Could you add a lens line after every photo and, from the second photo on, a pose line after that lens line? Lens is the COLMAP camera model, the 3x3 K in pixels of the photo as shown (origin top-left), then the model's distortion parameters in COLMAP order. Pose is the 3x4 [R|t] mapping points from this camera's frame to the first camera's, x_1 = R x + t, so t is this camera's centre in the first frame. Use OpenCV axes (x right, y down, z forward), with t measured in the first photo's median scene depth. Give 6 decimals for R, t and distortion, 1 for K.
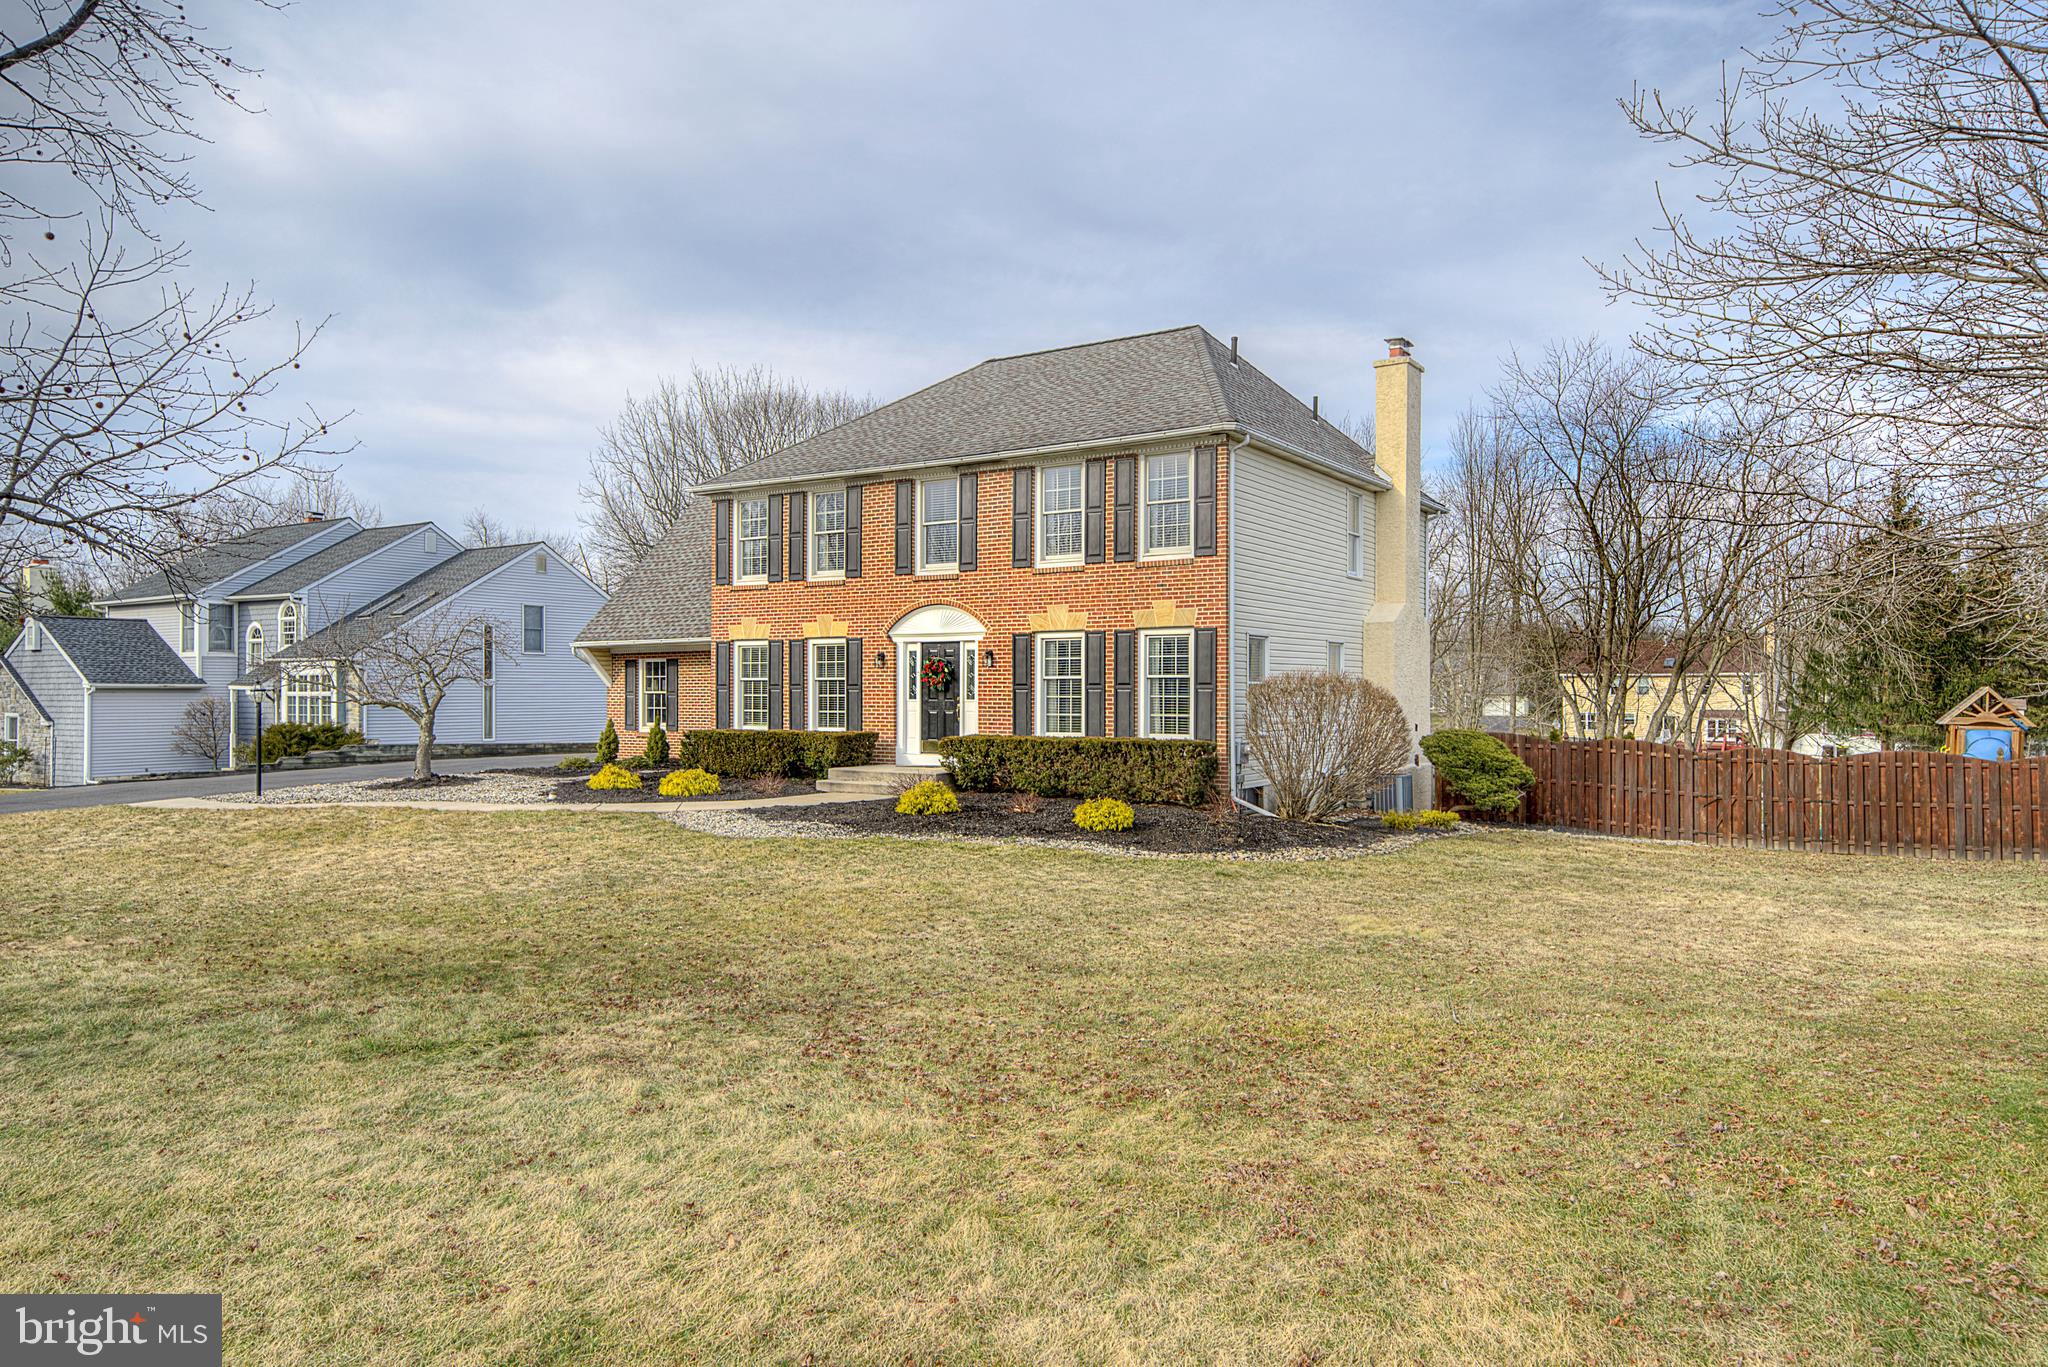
lens RADIAL K [[1303.0, 0, 1024.0], [0, 1303.0, 683.5], [0, 0, 1]] dist [0.005319, 0.076586]
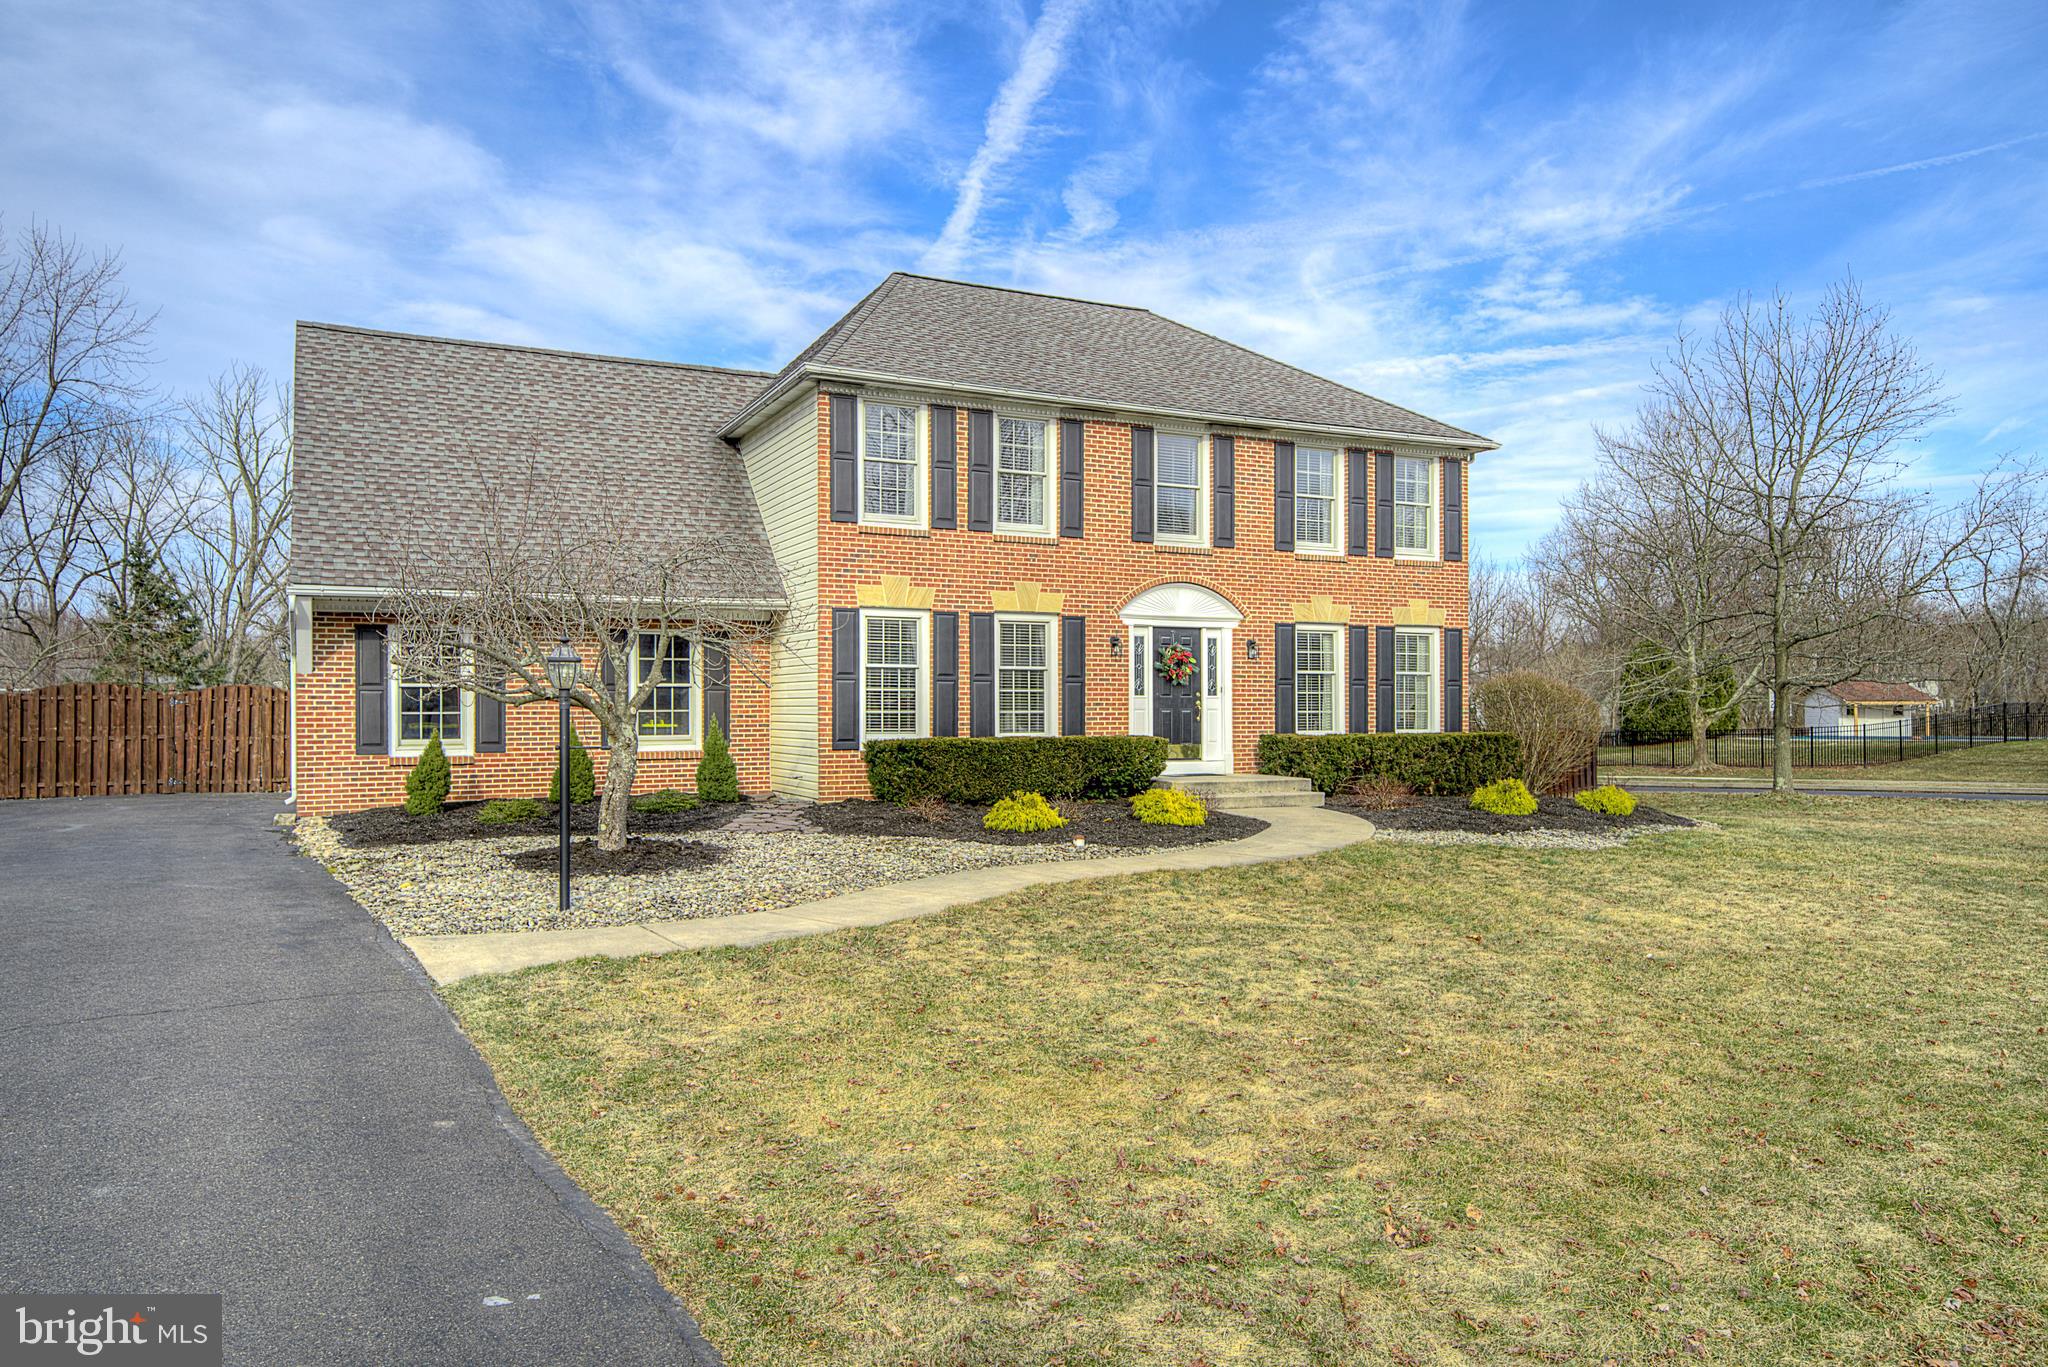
lens RADIAL K [[1436.5, 0, 1024.0], [0, 1436.5, 683.5], [0, 0, 1]] dist [0.003480, 0.000226]
pose [[0.492643, 0.006709, 0.870206, -0.891337], [-0.010380, 0.999944, -0.001833, 0.007063], [-0.870169, -0.008130, 0.492686, 0.609324]]
